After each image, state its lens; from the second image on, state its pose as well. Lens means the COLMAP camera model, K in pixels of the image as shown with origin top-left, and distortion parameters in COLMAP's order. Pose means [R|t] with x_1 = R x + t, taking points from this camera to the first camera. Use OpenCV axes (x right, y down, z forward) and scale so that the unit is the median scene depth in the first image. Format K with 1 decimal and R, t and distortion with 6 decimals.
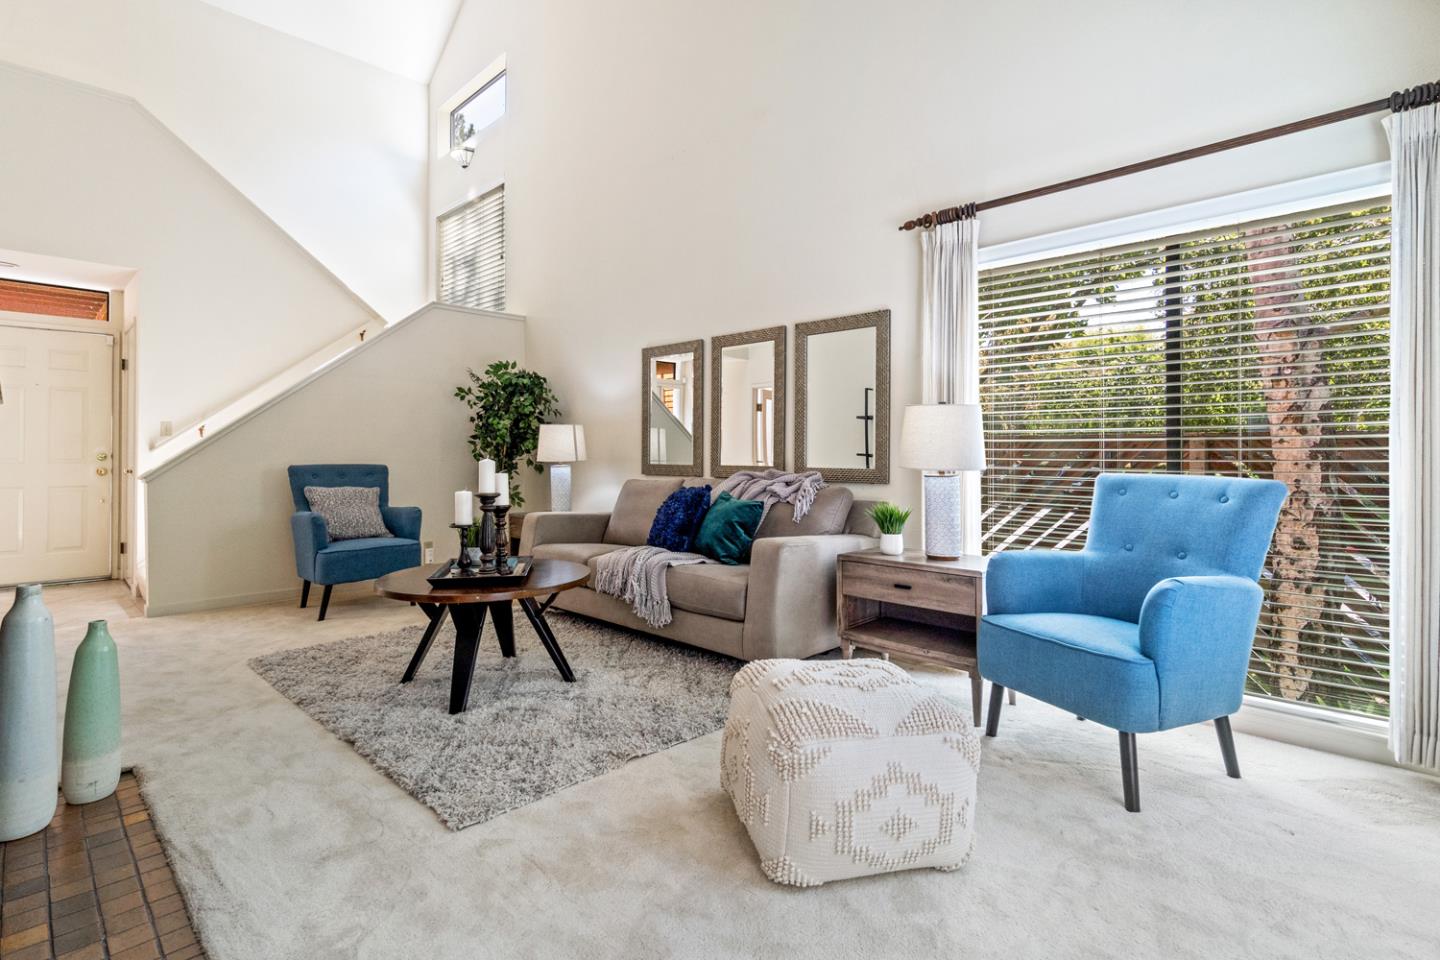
lens RADIAL K [[714.4, 0, 702.9], [0, 714.4, 456.9], [0, 0, 1]] dist [-0.000019, 0.000590]
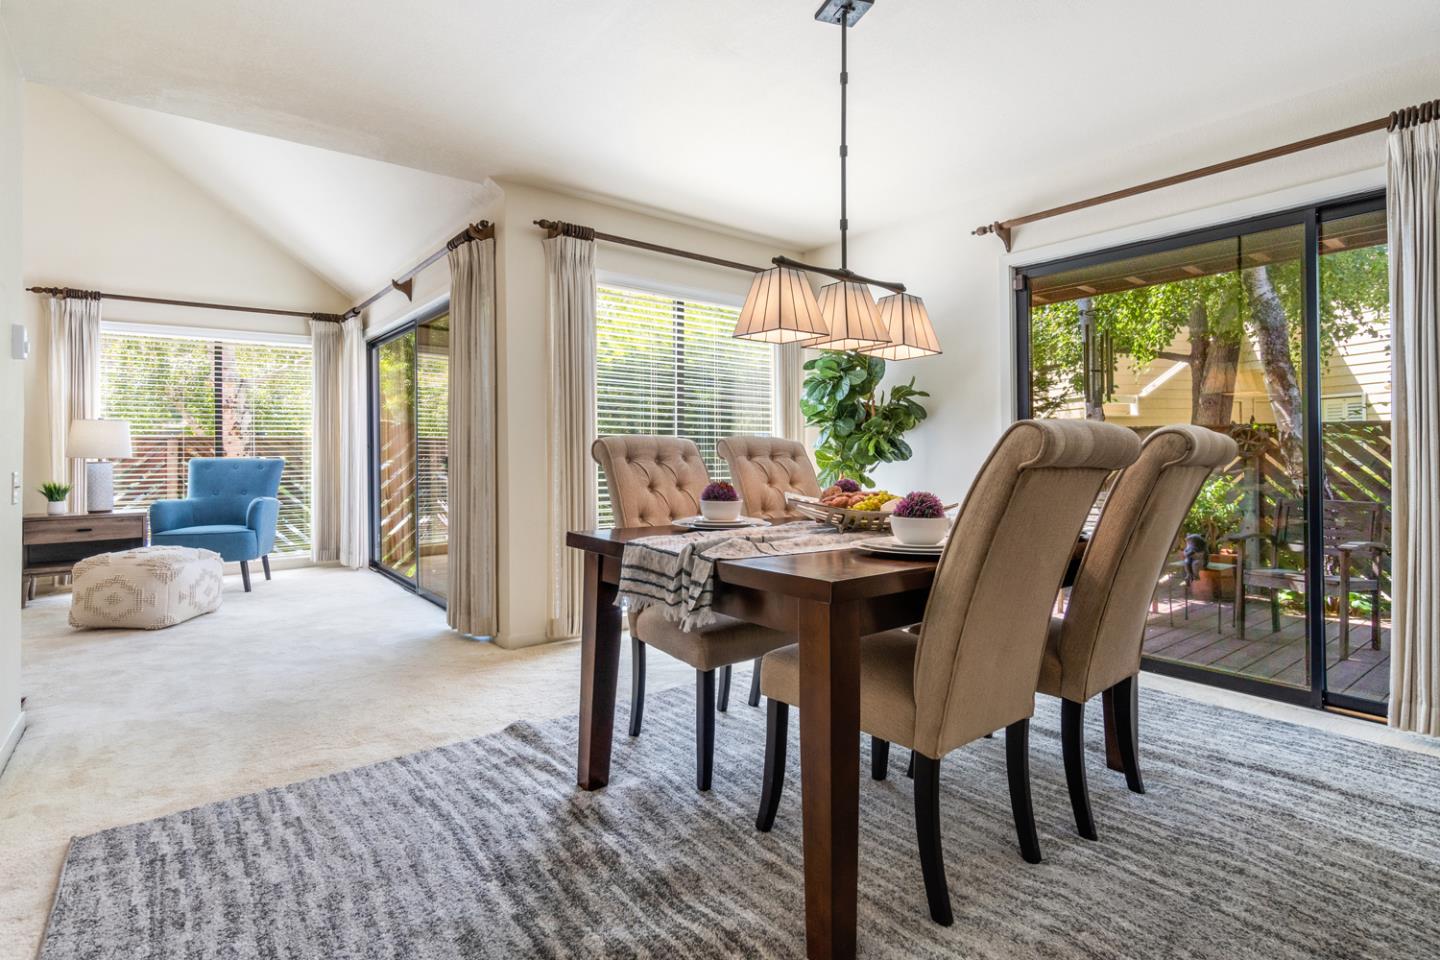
lens RADIAL K [[714.4, 0, 702.9], [0, 714.4, 456.9], [0, 0, 1]] dist [-0.000019, 0.000590]
pose [[0.161231, -0.008550, 0.986880, -0.862780], [0.008413, 0.999938, 0.007289, 0.011526], [-0.986881, 0.007128, 0.161293, -0.516735]]
